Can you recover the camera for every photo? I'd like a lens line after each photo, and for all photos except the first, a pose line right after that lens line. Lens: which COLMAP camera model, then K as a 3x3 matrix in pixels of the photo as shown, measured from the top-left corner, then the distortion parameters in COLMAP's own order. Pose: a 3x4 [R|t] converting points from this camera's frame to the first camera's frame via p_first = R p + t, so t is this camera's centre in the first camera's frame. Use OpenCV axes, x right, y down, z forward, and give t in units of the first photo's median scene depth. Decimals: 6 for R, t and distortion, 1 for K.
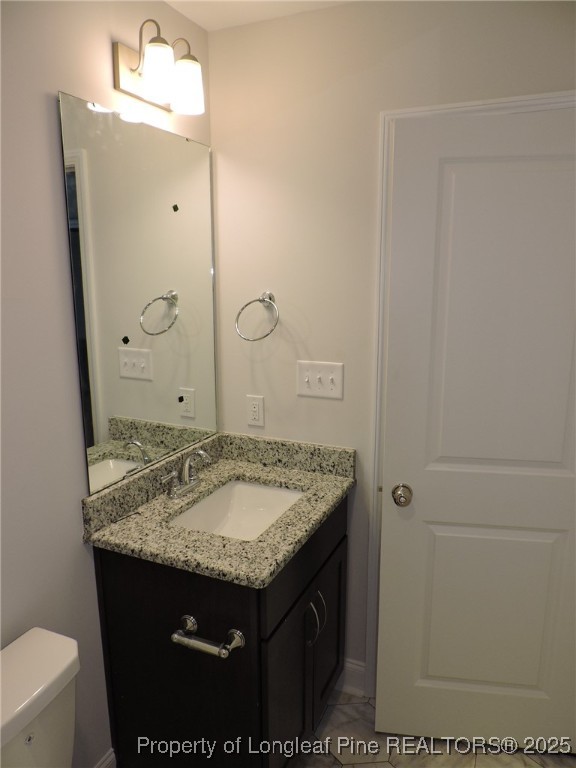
lens RADIAL K [[555.1, 0, 300.1], [0, 555.1, 371.6], [0, 0, 1]] dist [-0.001378, 0.003280]
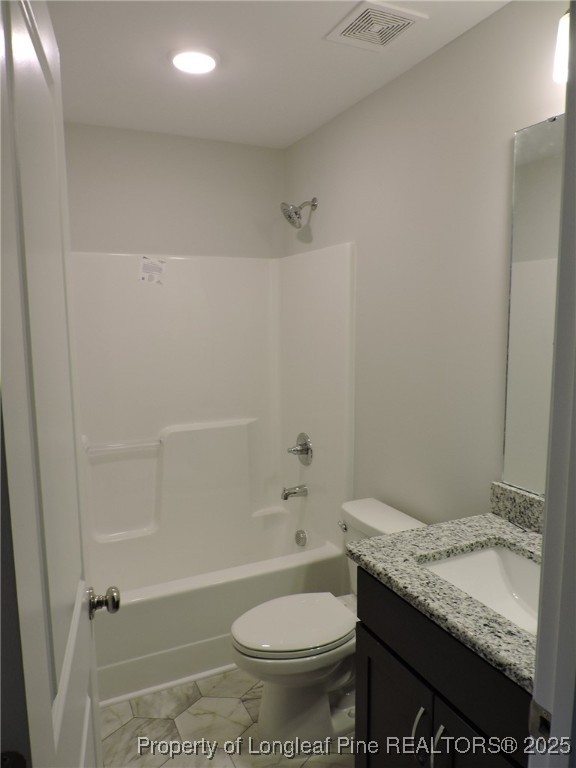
lens RADIAL K [[555.1, 0, 287.8], [0, 555.1, 382.4], [0, 0, 1]] dist [-0.001378, 0.003280]
pose [[-0.657867, 0.103221, -0.746027, 0.702631], [-0.124536, 0.962018, 0.242925, -0.184825], [0.742766, 0.252719, -0.620025, 1.283917]]
